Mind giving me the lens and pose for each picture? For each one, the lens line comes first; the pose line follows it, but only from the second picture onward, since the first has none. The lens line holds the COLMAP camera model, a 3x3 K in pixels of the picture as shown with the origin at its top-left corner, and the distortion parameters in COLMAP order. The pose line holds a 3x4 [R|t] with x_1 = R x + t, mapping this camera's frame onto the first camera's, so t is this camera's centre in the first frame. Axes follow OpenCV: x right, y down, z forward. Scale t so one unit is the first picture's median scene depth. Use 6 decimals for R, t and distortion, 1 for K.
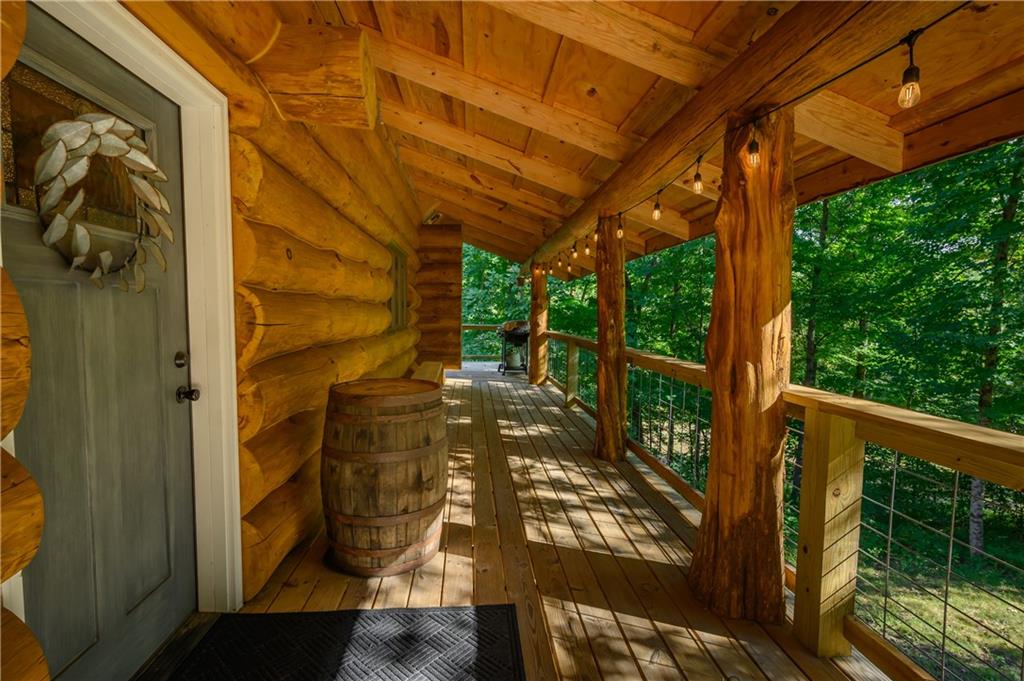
lens RADIAL K [[470.7, 0, 511.8], [0, 470.7, 341.9], [0, 0, 1]] dist [-0.004865, 0.000216]
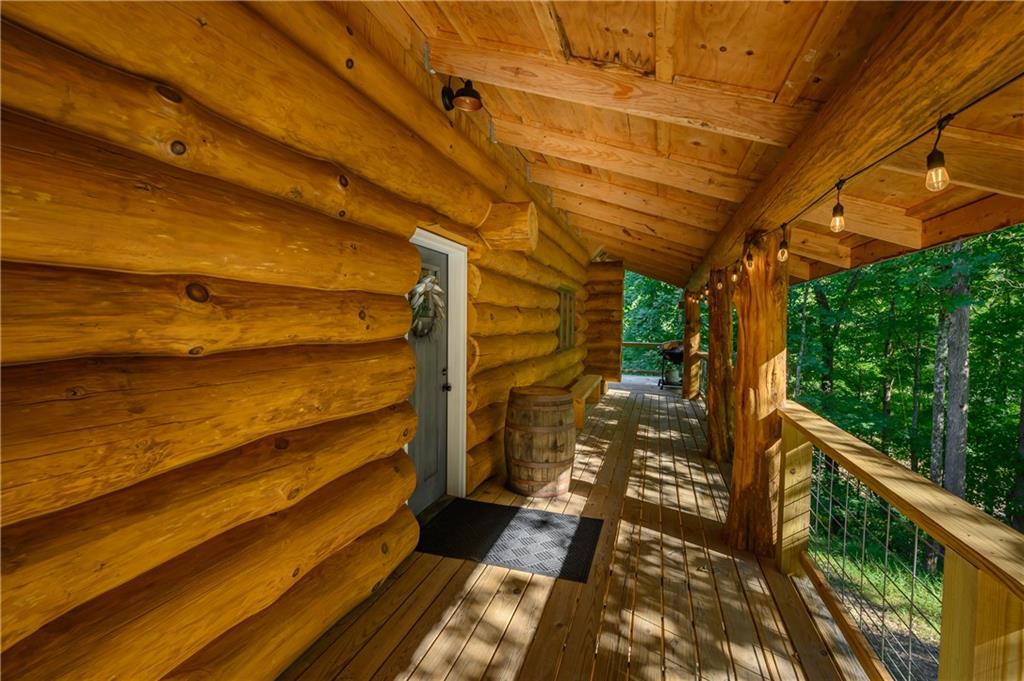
lens RADIAL K [[470.7, 0, 512.0], [0, 470.7, 342.7], [0, 0, 1]] dist [-0.004865, 0.000216]
pose [[0.923173, 0.020854, -0.383818, 0.321439], [-0.028344, 0.999502, -0.013869, -0.058523], [0.383338, 0.023683, 0.923305, -0.696583]]
